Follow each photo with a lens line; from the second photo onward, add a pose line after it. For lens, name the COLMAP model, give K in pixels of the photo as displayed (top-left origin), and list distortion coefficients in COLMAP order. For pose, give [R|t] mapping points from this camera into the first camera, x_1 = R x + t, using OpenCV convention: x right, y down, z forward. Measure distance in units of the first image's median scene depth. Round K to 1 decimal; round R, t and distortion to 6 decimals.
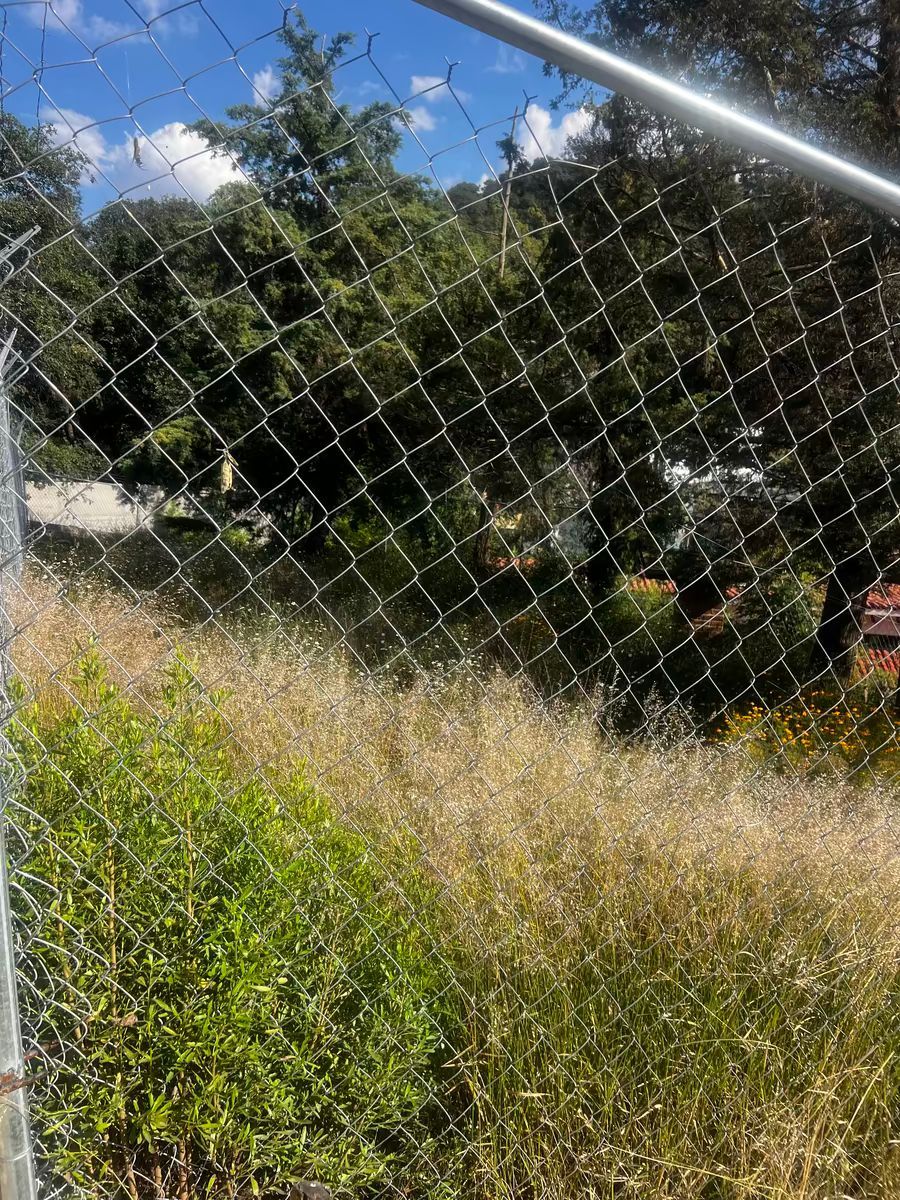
lens RADIAL K [[934.3, 0, 437.8], [0, 934.3, 598.2], [0, 0, 1]] dist [0.038719, -0.038577]
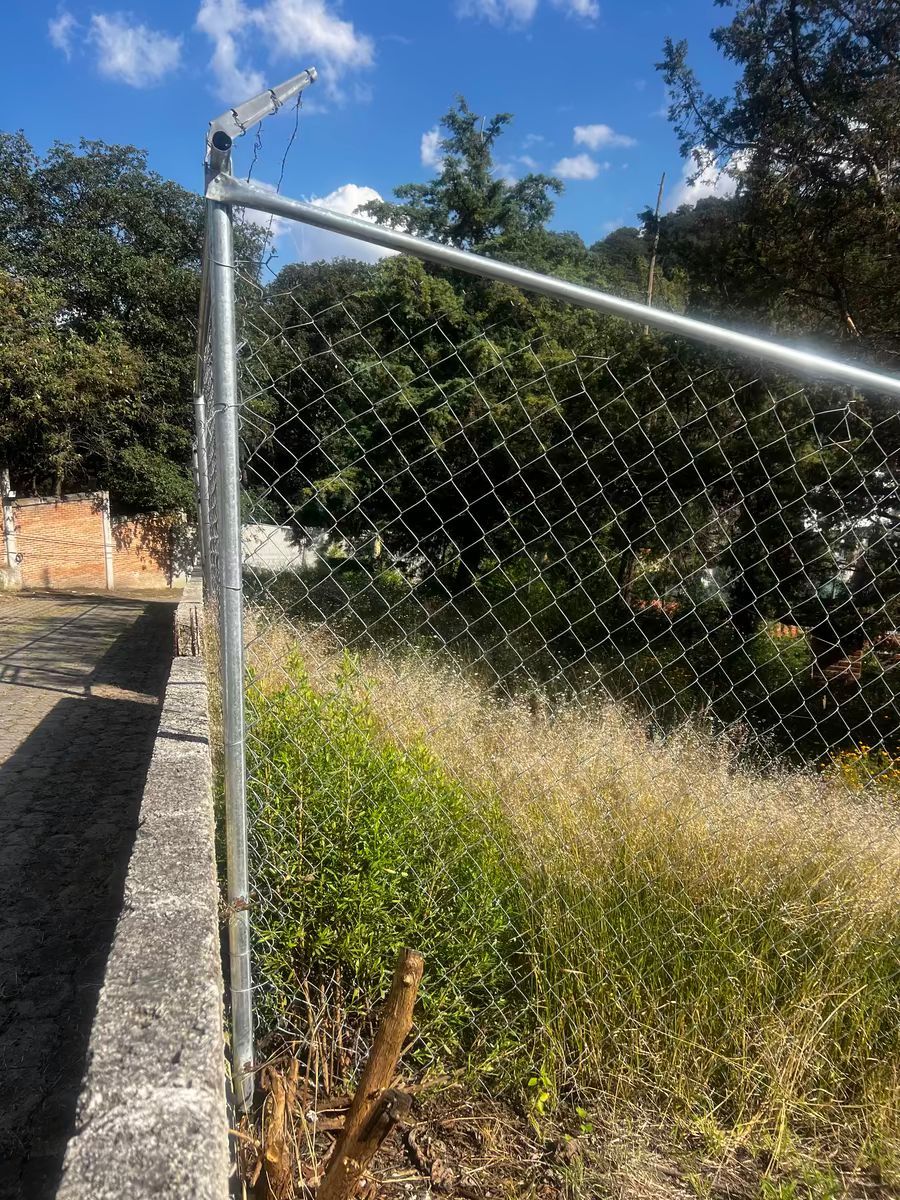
lens RADIAL K [[934.3, 0, 431.7], [0, 934.3, 597.7], [0, 0, 1]] dist [0.038719, -0.038577]
pose [[0.985608, 0.018761, -0.168005, 0.013422], [-0.026125, 0.998787, -0.041730, 0.002494], [0.167018, 0.045518, 0.984903, -0.054812]]
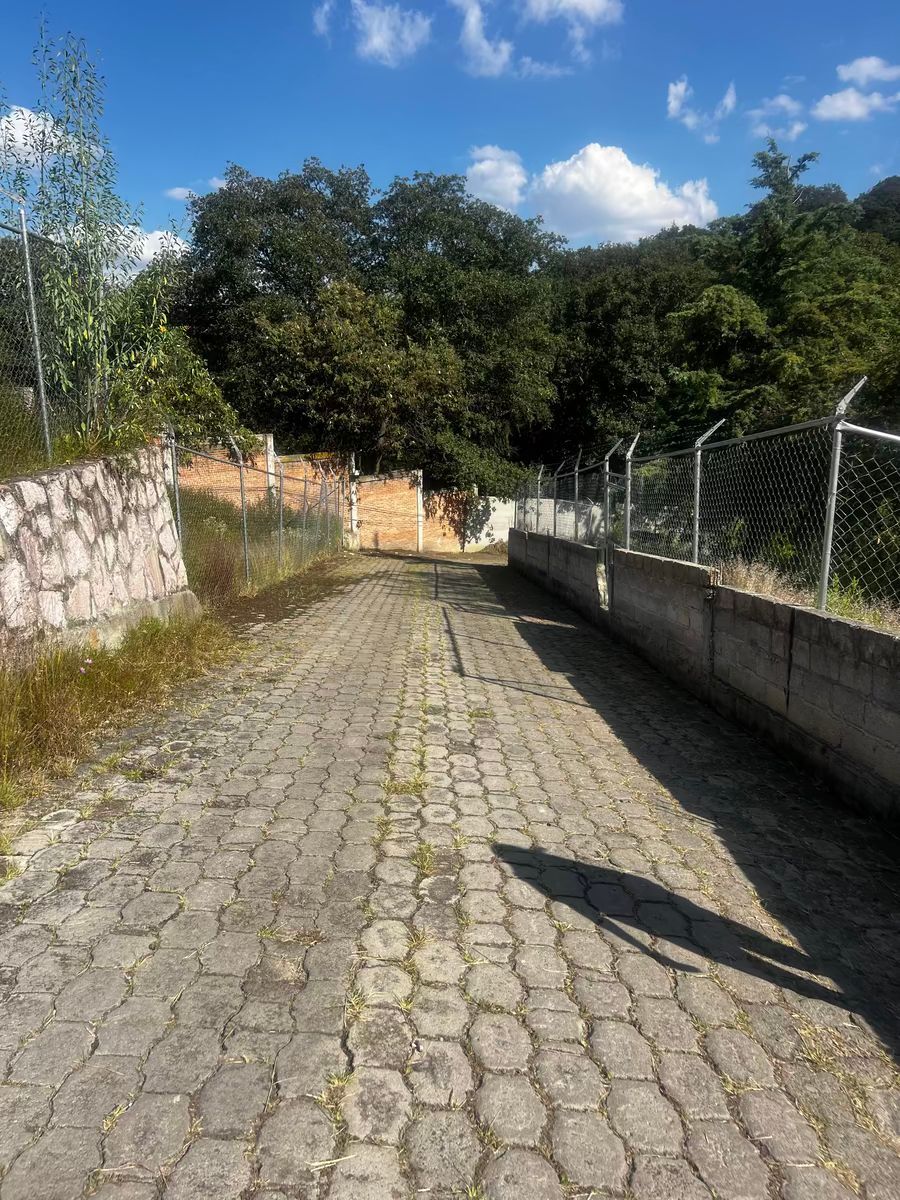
lens RADIAL K [[934.3, 0, 428.5], [0, 934.3, 616.8], [0, 0, 1]] dist [0.038719, -0.038577]
pose [[0.918703, 0.068848, -0.388902, -0.034690], [-0.065783, 0.997609, 0.021209, 0.031591], [0.389432, 0.006099, 0.921035, -0.381385]]
